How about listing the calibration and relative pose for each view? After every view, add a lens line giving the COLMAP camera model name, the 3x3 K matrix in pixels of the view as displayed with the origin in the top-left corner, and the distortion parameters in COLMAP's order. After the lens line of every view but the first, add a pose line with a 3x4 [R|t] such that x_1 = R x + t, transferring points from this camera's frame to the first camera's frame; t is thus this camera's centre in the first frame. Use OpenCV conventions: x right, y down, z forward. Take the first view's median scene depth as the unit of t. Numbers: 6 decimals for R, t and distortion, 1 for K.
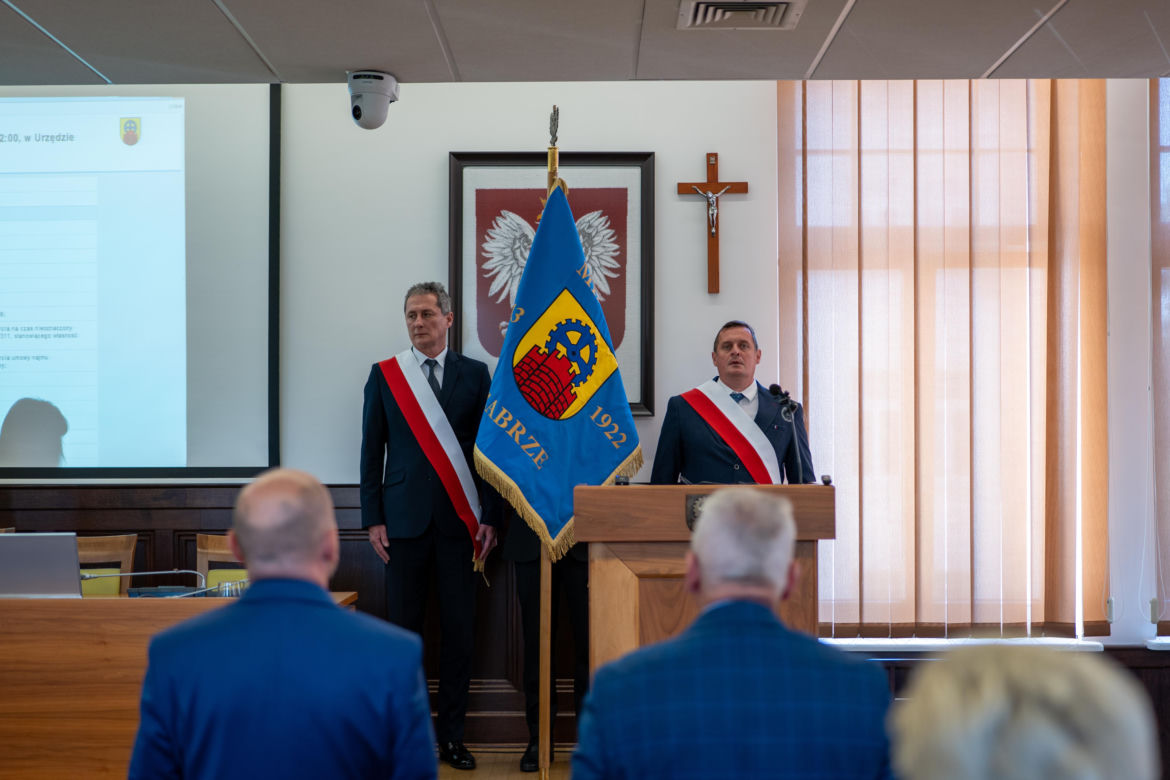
lens RADIAL K [[1538.4, 0, 585.0], [0, 1538.4, 390.0], [0, 0, 1]] dist [0.038367, 0.041930]
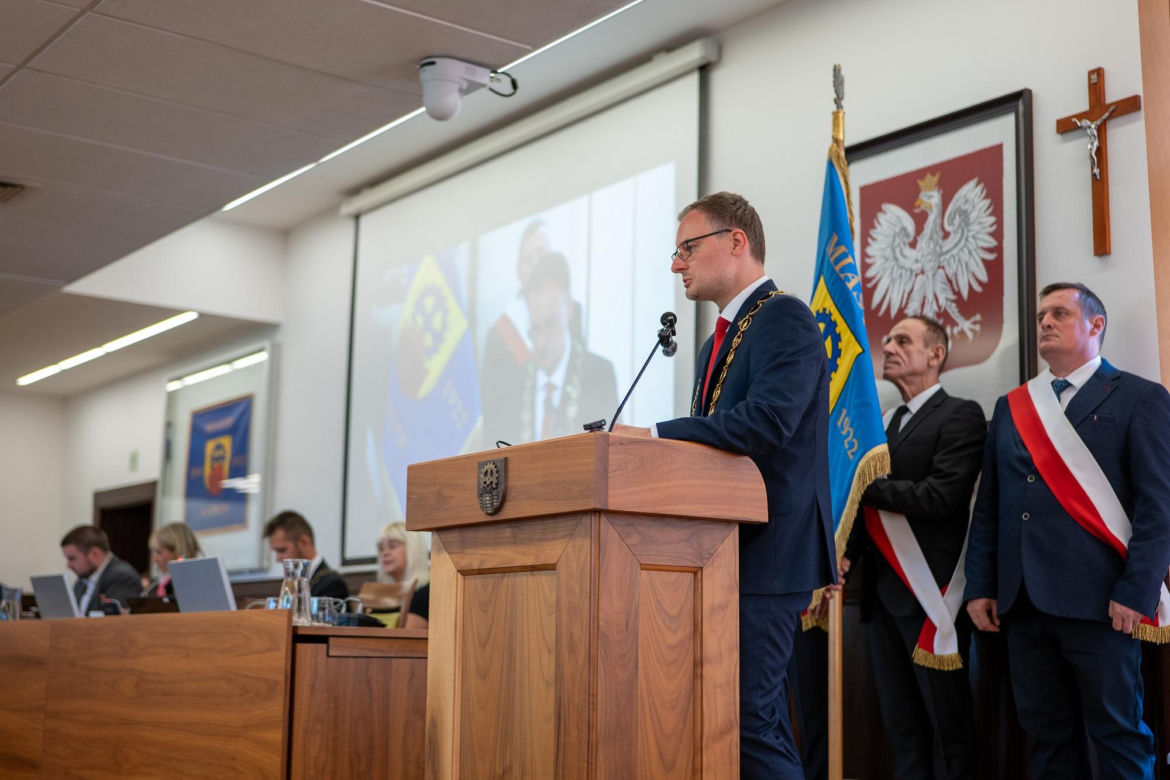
lens RADIAL K [[1585.7, 0, 681.6], [0, 1585.7, 430.2], [0, 0, 1]] dist [0.129477, -0.004168]
pose [[0.672721, -0.100300, -0.733066, 0.550793], [0.034086, 0.993918, -0.104710, 0.102742], [0.739111, 0.045454, 0.672049, 0.377188]]
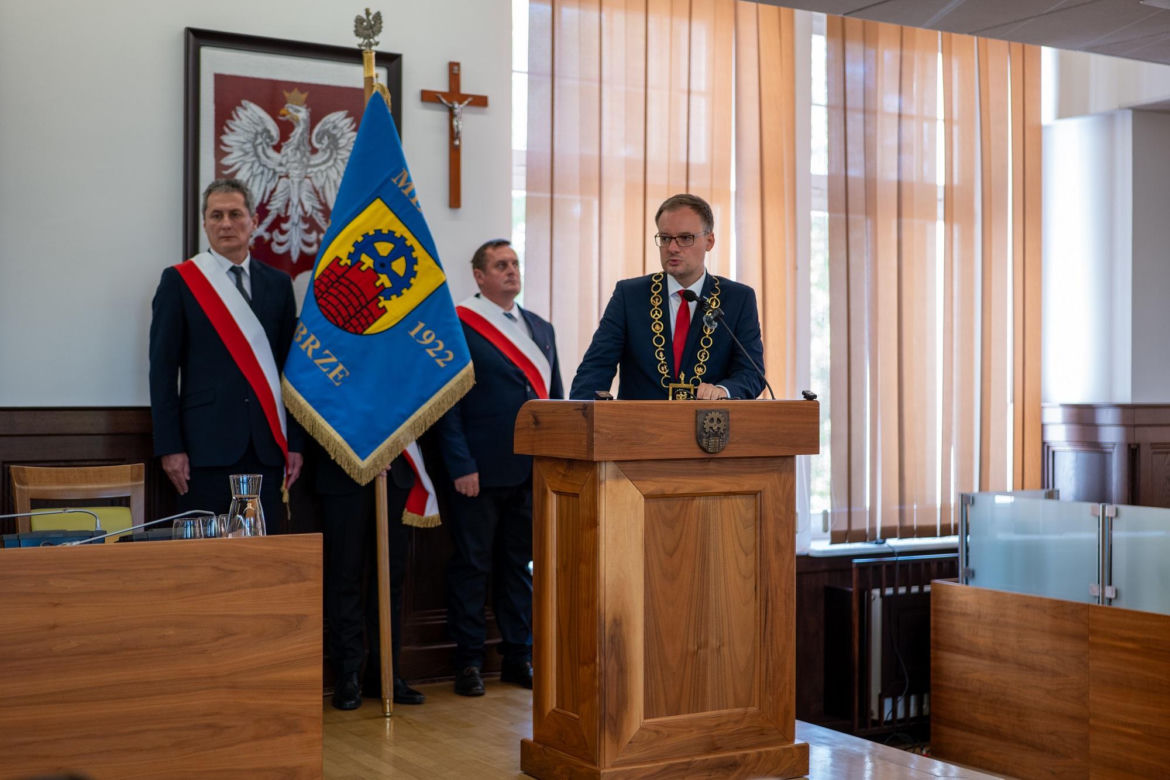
lens RADIAL K [[1538.4, 0, 585.0], [0, 1538.4, 390.0], [0, 0, 1]] dist [0.038367, 0.041930]
pose [[0.851284, -0.003621, 0.524693, -0.396663], [-0.027101, 0.998338, 0.050859, 0.001291], [-0.524005, -0.057515, 0.849771, 0.129543]]
